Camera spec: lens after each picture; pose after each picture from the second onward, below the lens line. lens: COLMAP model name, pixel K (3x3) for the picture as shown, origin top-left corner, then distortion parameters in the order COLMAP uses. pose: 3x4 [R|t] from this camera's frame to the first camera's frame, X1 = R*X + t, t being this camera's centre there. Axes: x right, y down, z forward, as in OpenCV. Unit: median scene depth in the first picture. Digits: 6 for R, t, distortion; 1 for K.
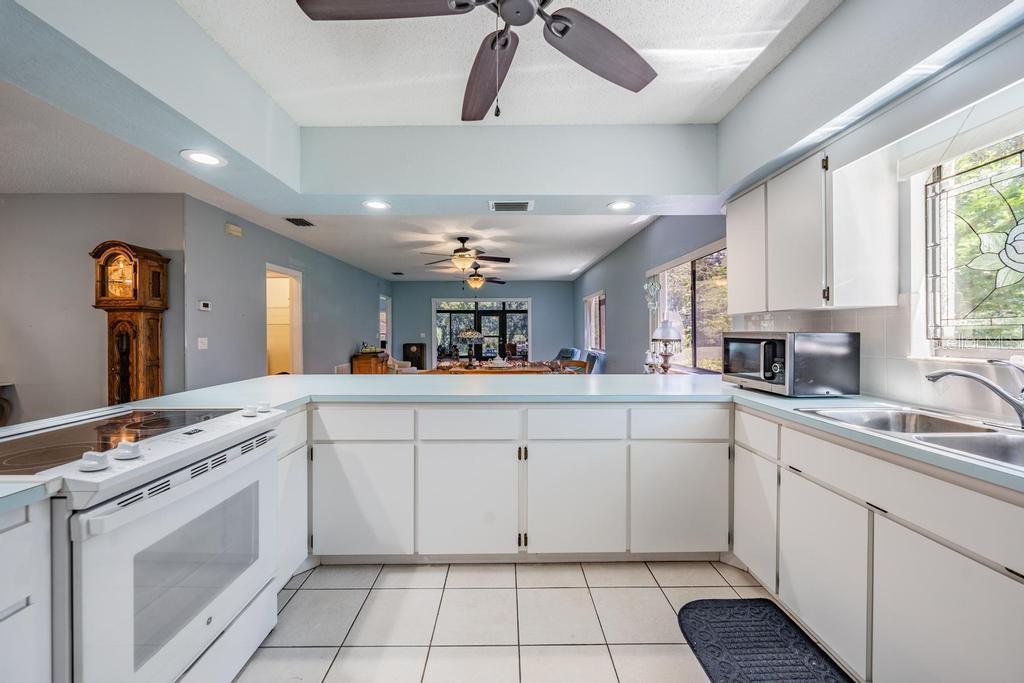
lens RADIAL K [[393.4, 0, 511.0], [0, 393.4, 332.5], [0, 0, 1]] dist [-0.001687, 0.000313]
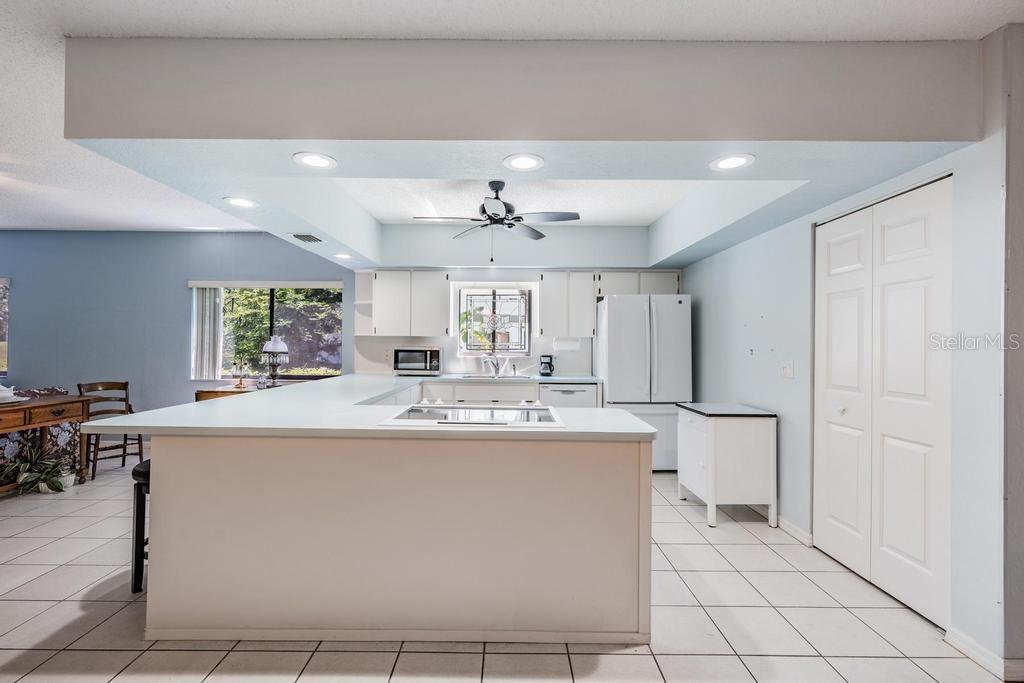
lens RADIAL K [[454.3, 0, 510.4], [0, 454.3, 339.7], [0, 0, 1]] dist [0.002839, -0.001583]
pose [[0.016964, 0.010515, 0.999801, -1.050365], [-0.006521, 0.999925, -0.010406, -0.010355], [-0.999835, -0.006343, 0.017031, 0.302654]]
